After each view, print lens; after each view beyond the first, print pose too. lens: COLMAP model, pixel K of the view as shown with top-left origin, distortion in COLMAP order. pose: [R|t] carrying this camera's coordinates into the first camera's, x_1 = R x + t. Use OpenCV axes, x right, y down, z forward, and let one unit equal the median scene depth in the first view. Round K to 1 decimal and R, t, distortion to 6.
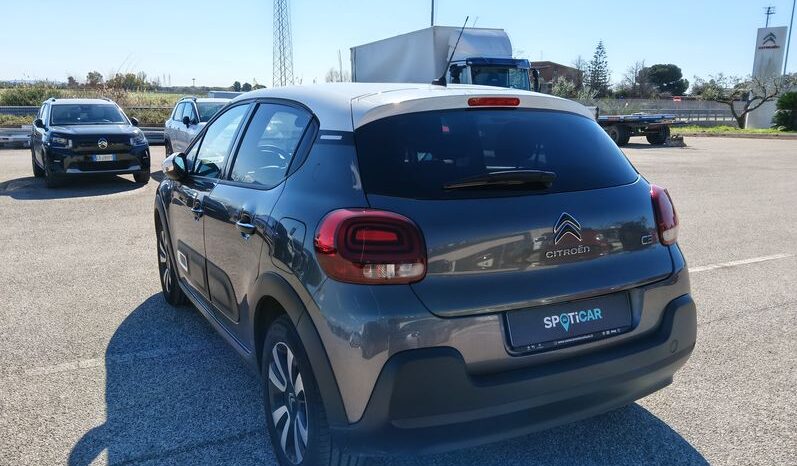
lens RADIAL K [[645.7, 0, 396.6], [0, 645.7, 242.0], [0, 0, 1]] dist [0.060853, -0.137338]
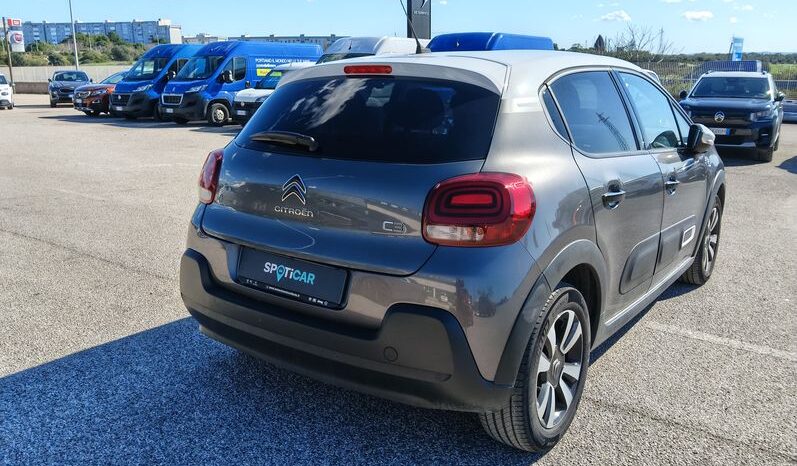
lens RADIAL K [[645.7, 0, 396.6], [0, 645.7, 242.0], [0, 0, 1]] dist [0.060853, -0.137338]
pose [[0.427404, 0.221603, -0.876481, 1.279563], [-0.188221, 0.970060, 0.153479, -0.130841], [0.884250, 0.099375, 0.456318, 0.665407]]
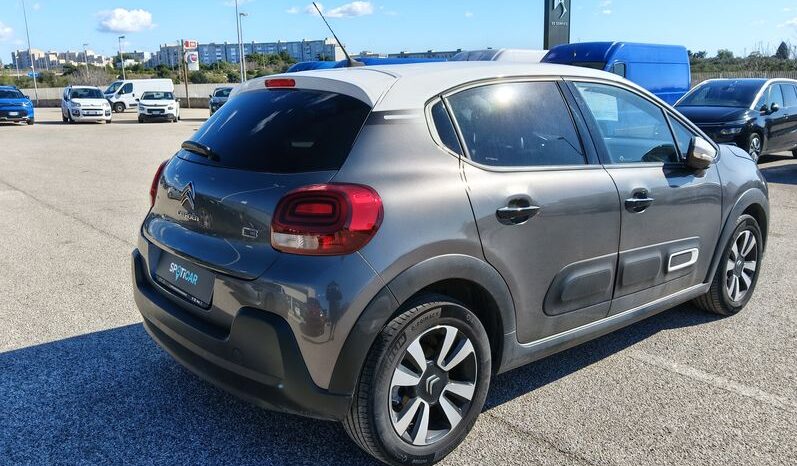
lens RADIAL K [[645.7, 0, 396.6], [0, 645.7, 242.0], [0, 0, 1]] dist [0.060853, -0.137338]
pose [[0.205740, 0.217668, -0.954092, 1.440870], [-0.191653, 0.965032, 0.178836, -0.215293], [0.959656, 0.146061, 0.240262, 1.081006]]
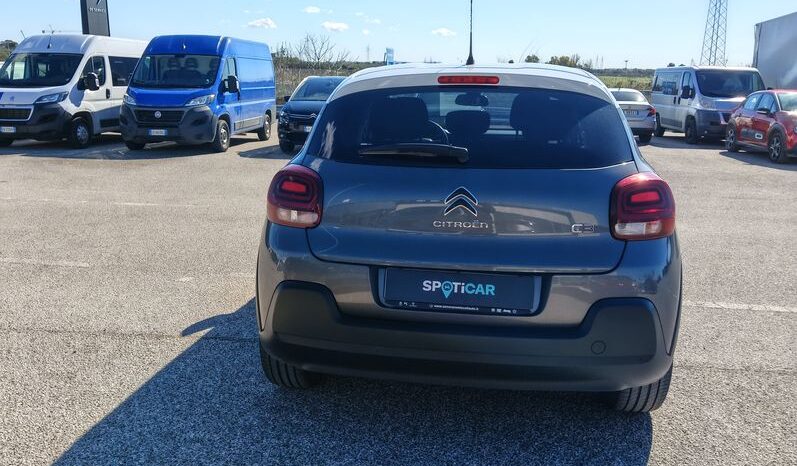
lens RADIAL K [[645.7, 0, 396.6], [0, 645.7, 242.0], [0, 0, 1]] dist [0.060853, -0.137338]
pose [[0.812760, 0.145536, -0.564128, 0.771697], [-0.130867, 0.989158, 0.066641, -0.012646], [0.567711, 0.019663, 0.822993, 0.081559]]
